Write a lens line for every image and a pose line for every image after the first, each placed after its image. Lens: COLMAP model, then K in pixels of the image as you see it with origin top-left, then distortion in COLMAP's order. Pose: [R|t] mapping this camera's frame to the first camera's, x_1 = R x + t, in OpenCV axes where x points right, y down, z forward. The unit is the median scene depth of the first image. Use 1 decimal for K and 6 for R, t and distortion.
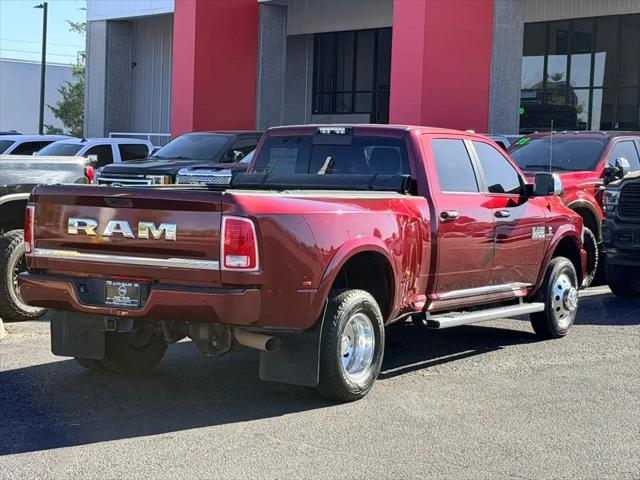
lens RADIAL K [[1475.0, 0, 311.5], [0, 1475.0, 241.1], [0, 0, 1]] dist [0.056344, -0.003388]
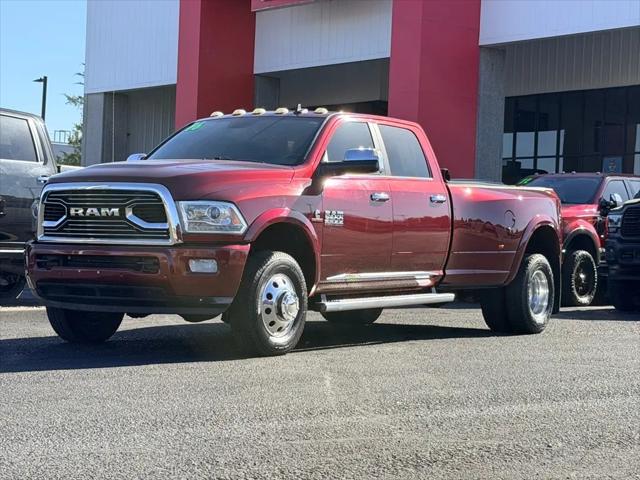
lens RADIAL K [[1475.0, 0, 311.5], [0, 1475.0, 241.1], [0, 0, 1]] dist [0.056344, -0.003388]
pose [[0.998675, 0.005724, 0.051147, -0.114874], [-0.002095, 0.997493, -0.070738, 0.086197], [-0.051424, 0.070537, 0.996183, -0.166516]]
